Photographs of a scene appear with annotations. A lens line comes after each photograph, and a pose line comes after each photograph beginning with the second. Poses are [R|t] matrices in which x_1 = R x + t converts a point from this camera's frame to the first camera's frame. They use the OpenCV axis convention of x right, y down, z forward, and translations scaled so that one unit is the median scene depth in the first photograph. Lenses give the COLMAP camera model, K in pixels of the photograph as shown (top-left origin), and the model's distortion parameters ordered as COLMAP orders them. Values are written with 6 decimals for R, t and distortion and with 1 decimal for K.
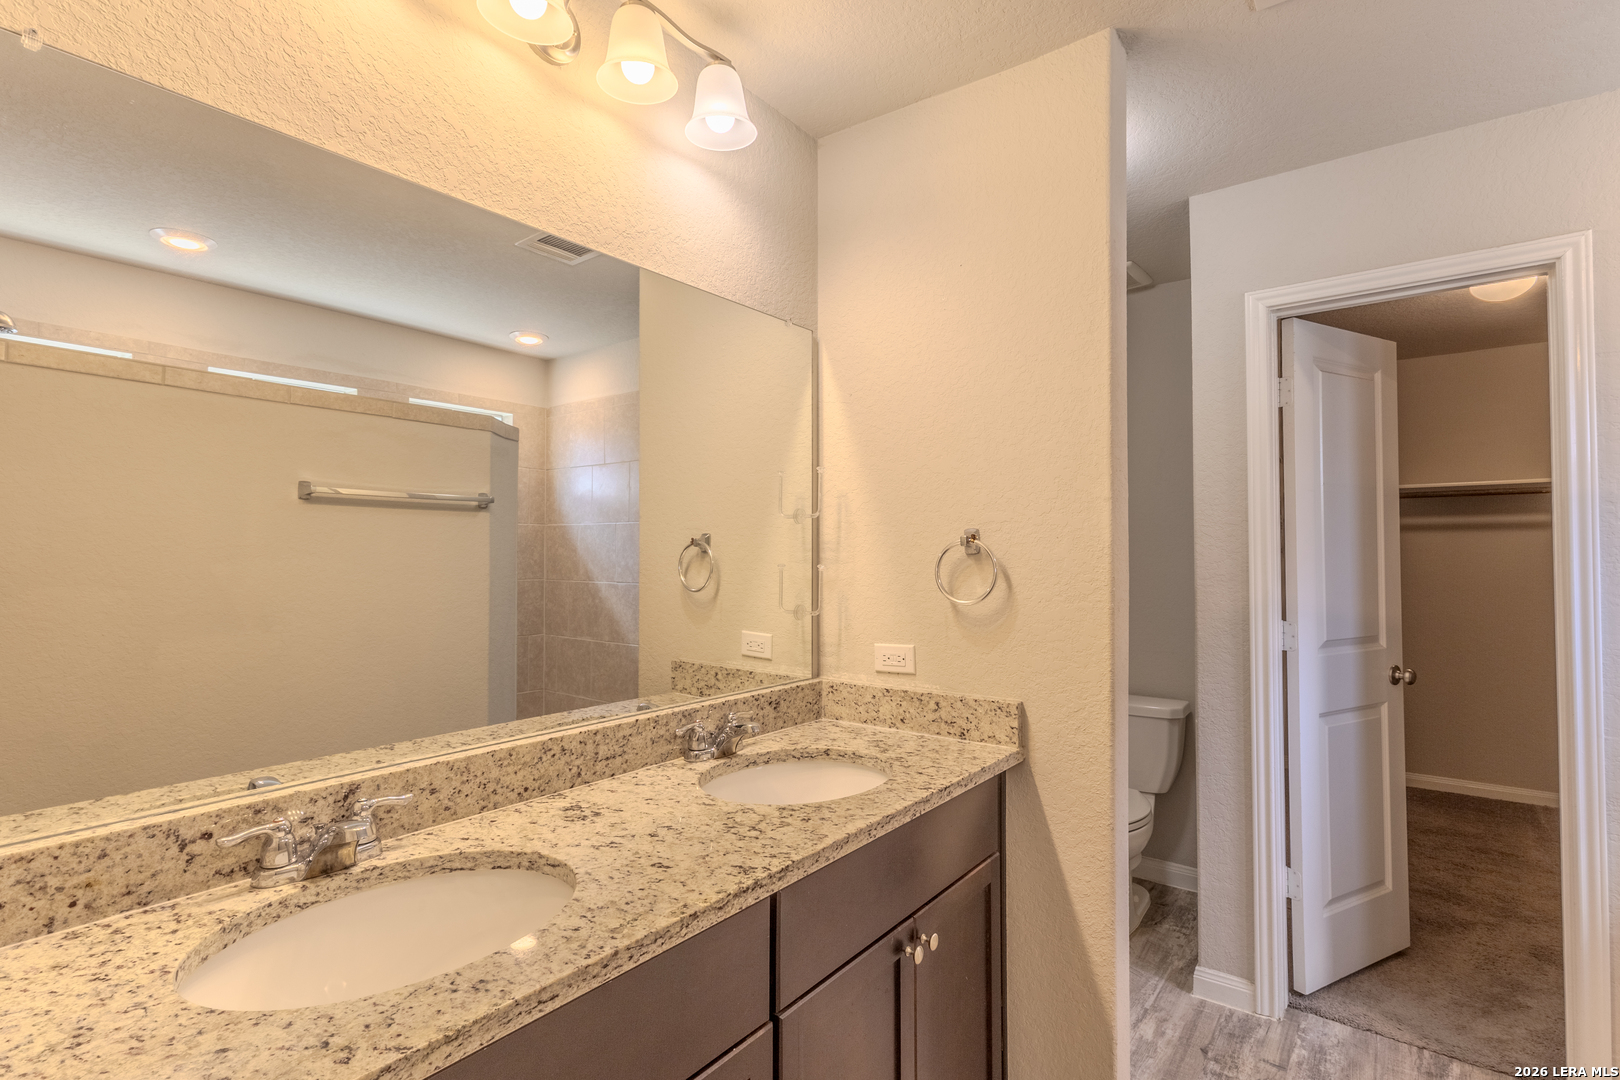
lens RADIAL K [[751.2, 0, 825.0], [0, 751.2, 537.2], [0, 0, 1]] dist [0.002378, 0.001596]
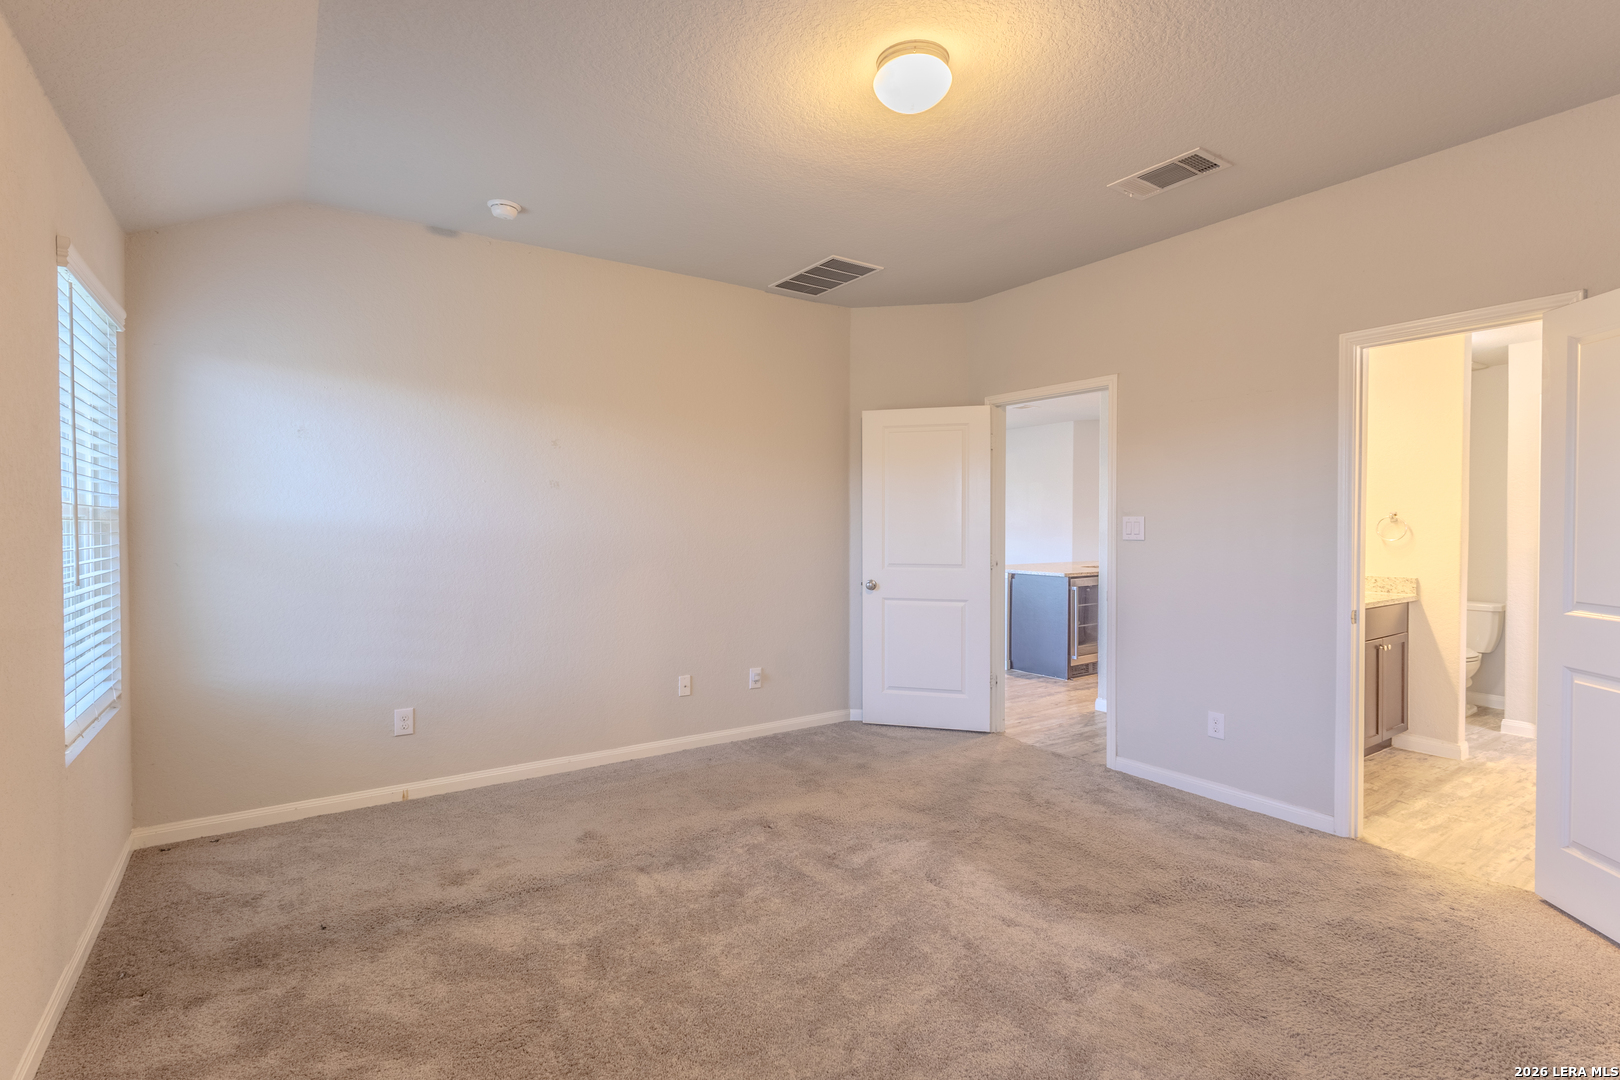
lens RADIAL K [[765.3, 0, 814.2], [0, 765.3, 534.6], [0, 0, 1]] dist [0.001853, 0.000542]
pose [[0.950330, 0.002108, -0.311237, -1.008459], [0.010169, 0.999233, 0.037817, -0.058709], [0.311078, -0.039103, 0.949579, -2.431222]]
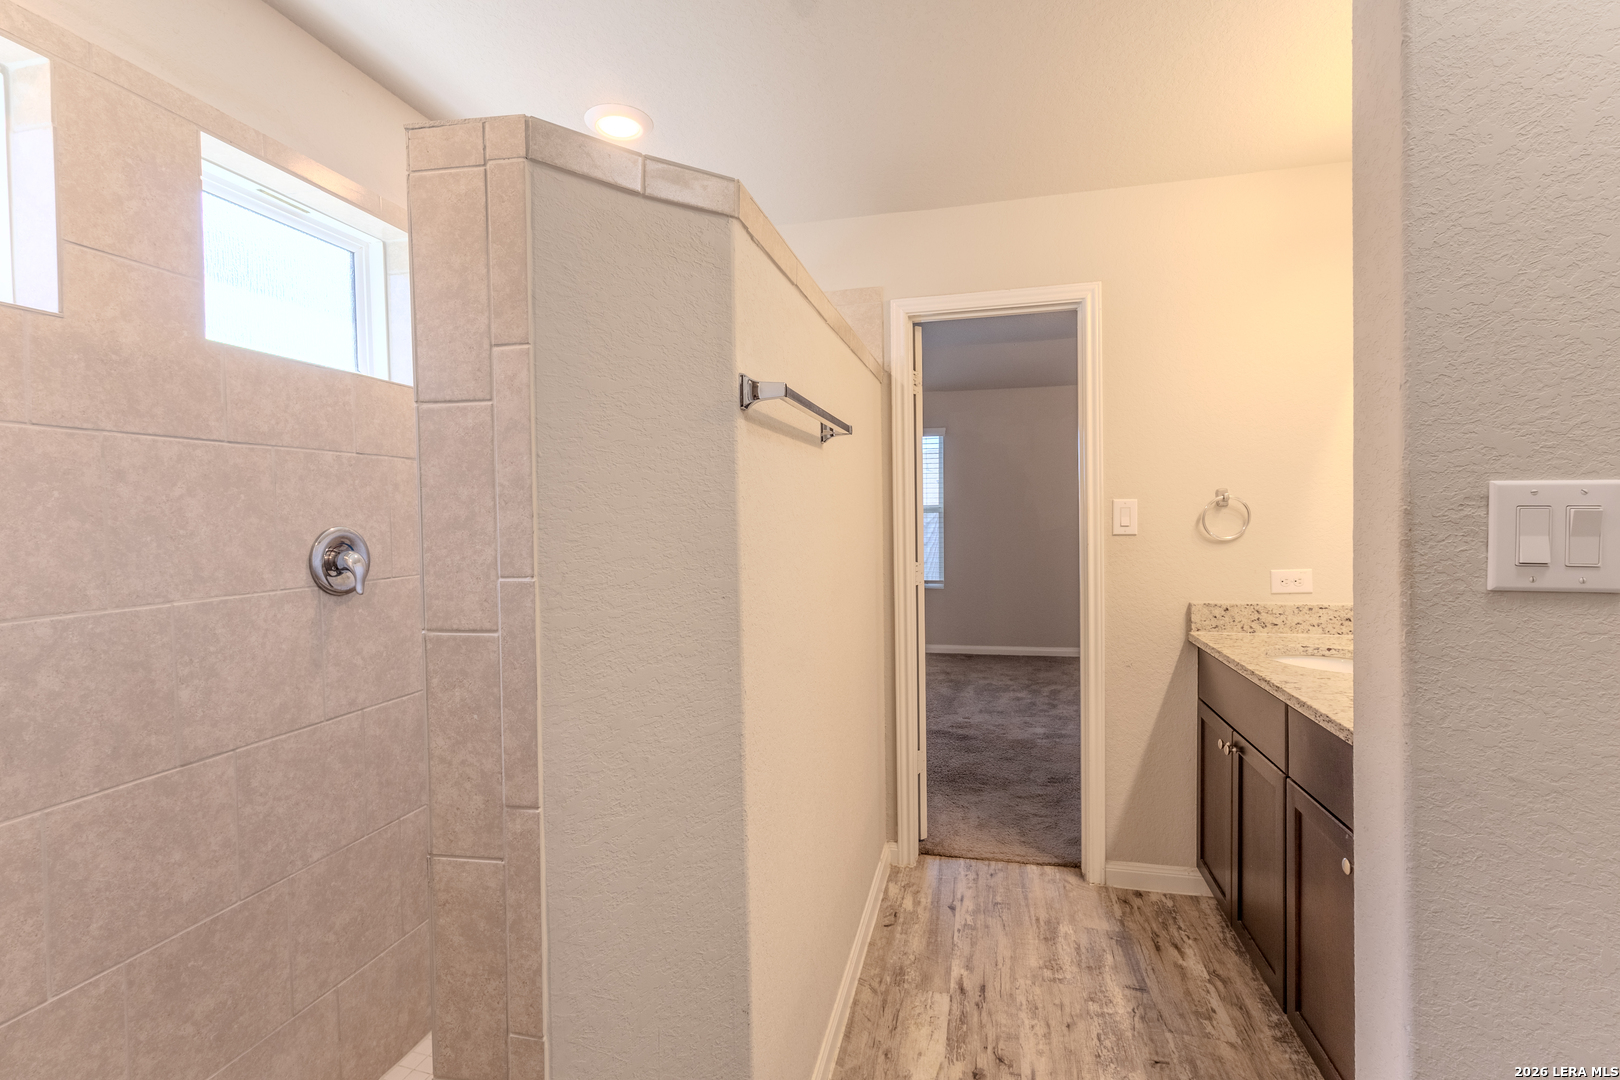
lens RADIAL K [[740.4, 0, 810.7], [0, 740.4, 536.5], [0, 0, 1]] dist [-0.000500, 0.001511]
pose [[-0.915424, 0.022997, -0.401834, 1.091035], [0.024378, 0.999701, 0.001677, 0.045978], [0.401753, -0.008261, -0.915711, 1.442535]]
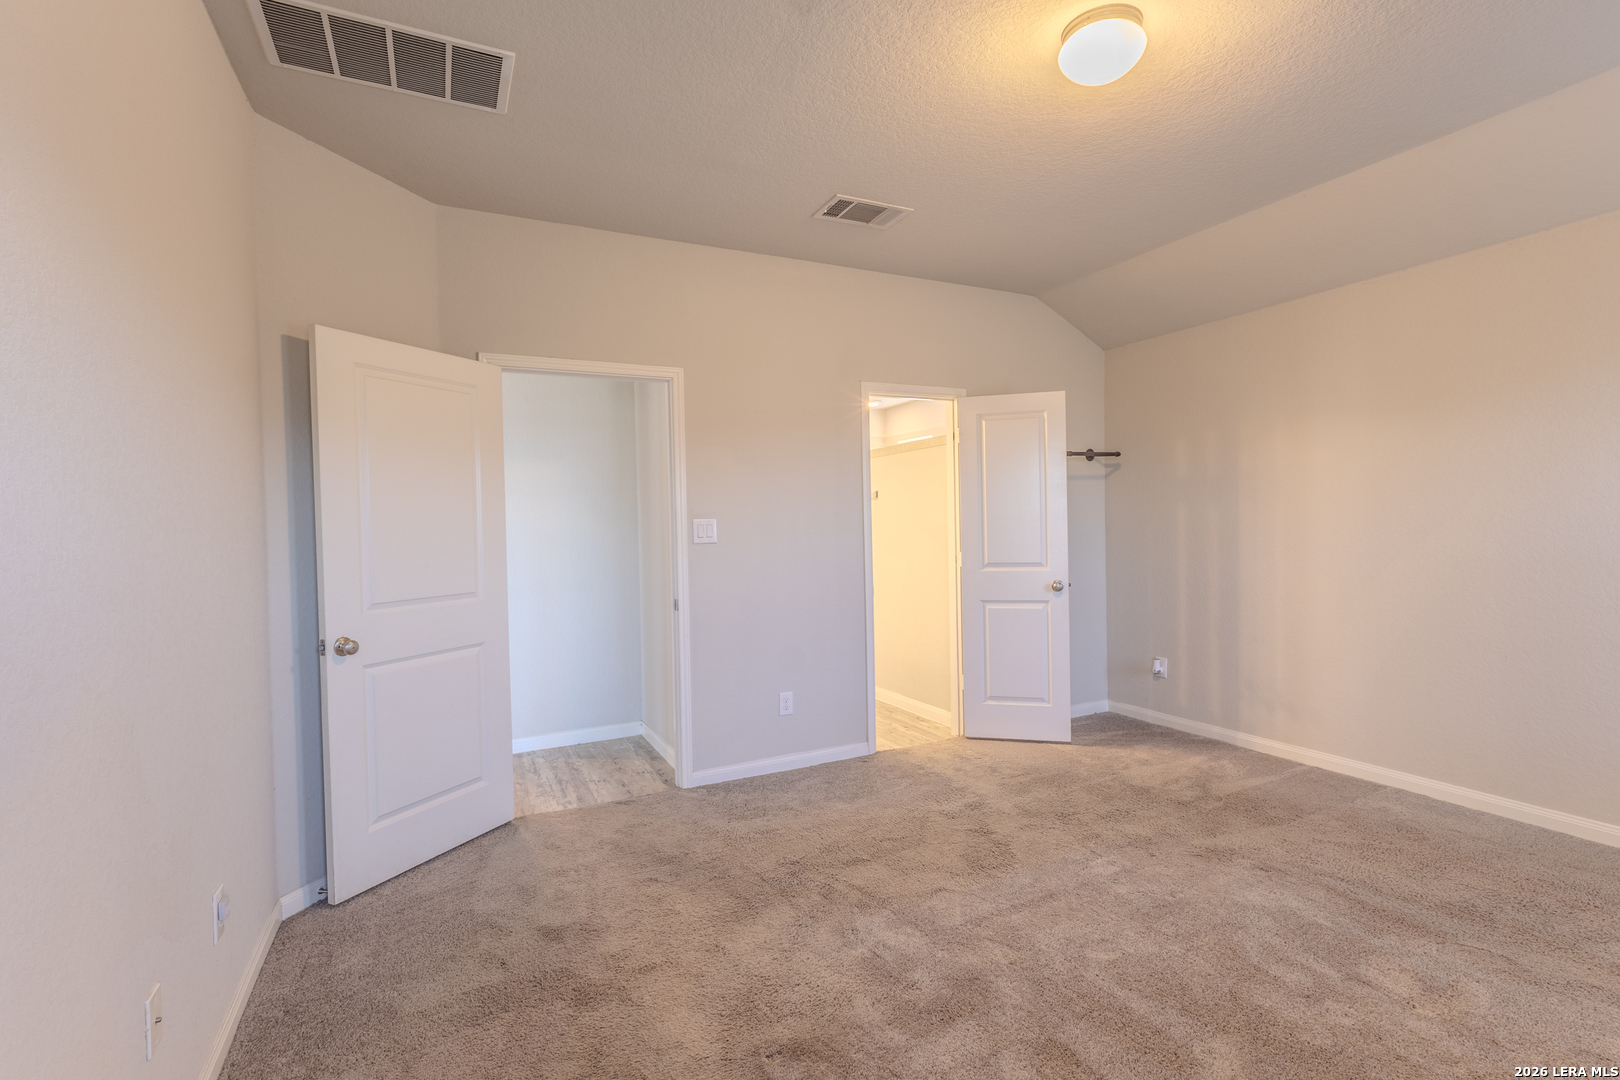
lens RADIAL K [[740.4, 0, 810.7], [0, 740.4, 536.5], [0, 0, 1]] dist [-0.000500, 0.001511]
pose [[0.447286, -0.029961, 0.893889, -2.851205], [0.000380, 0.999445, 0.033309, -0.033428], [-0.894391, -0.014559, 0.447049, -1.006559]]
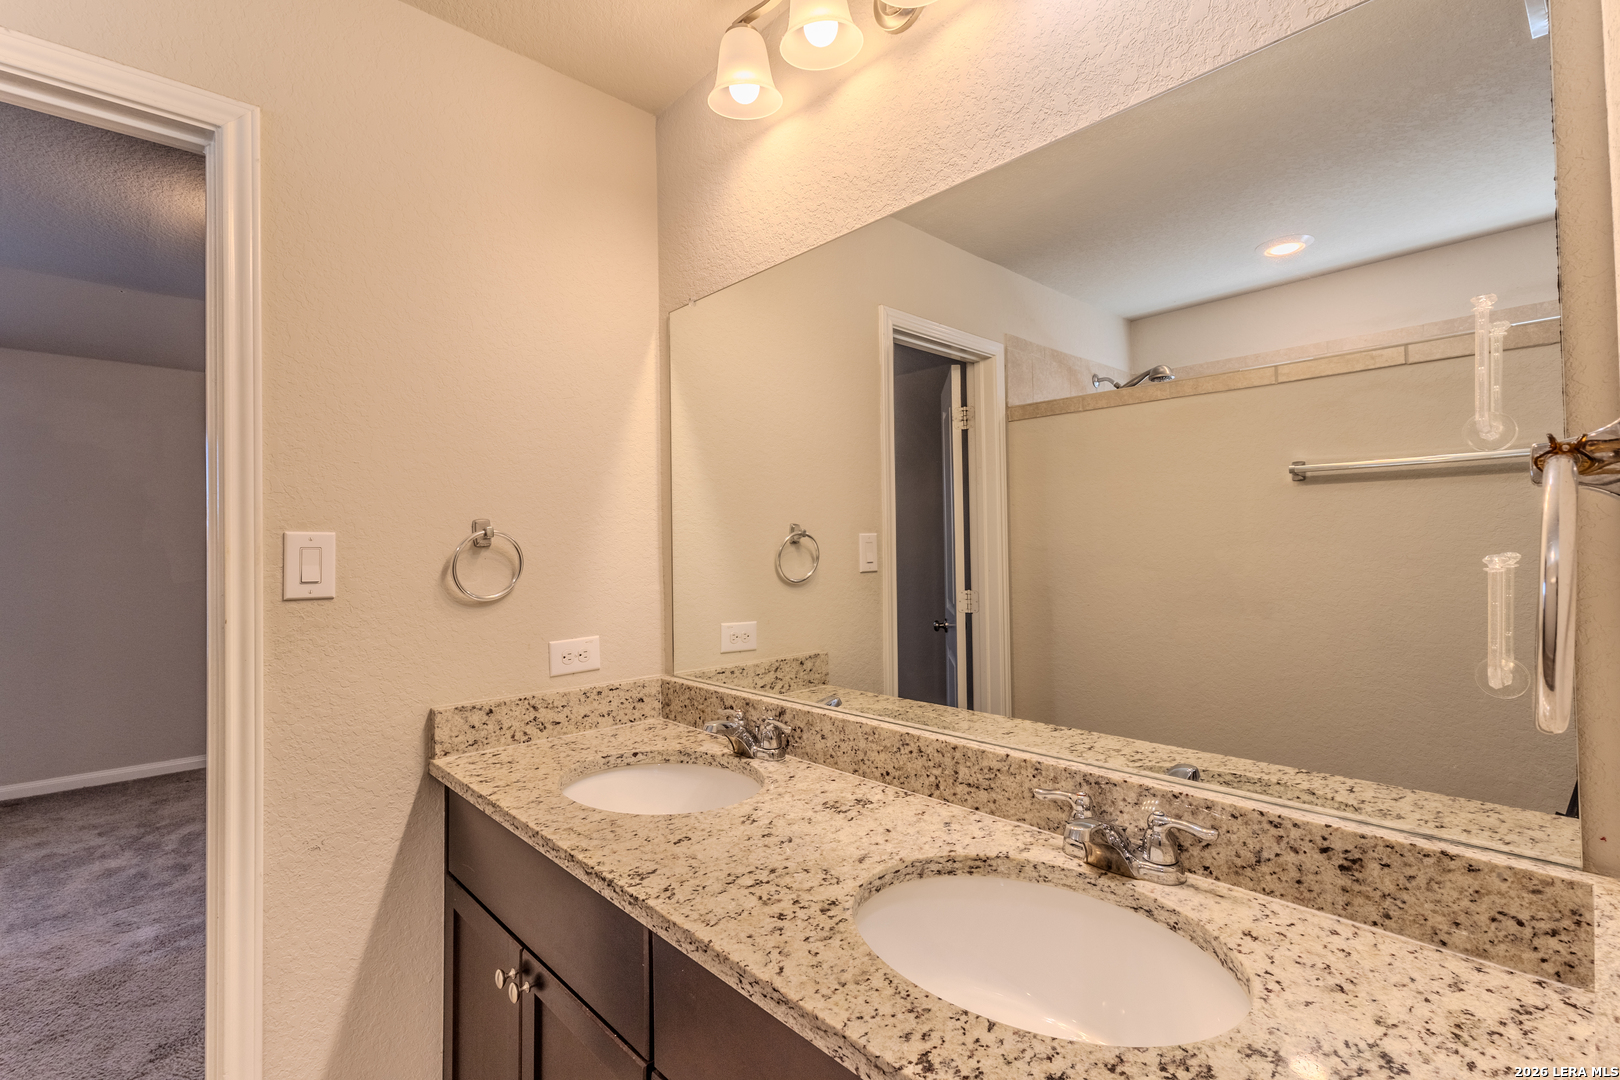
lens RADIAL K [[740.4, 0, 810.7], [0, 740.4, 536.5], [0, 0, 1]] dist [-0.000500, 0.001511]
pose [[-0.166027, -0.017197, -0.985971, 0.521661], [0.036387, 0.999060, -0.023552, 0.029776], [0.985450, -0.039787, -0.165245, 0.914472]]
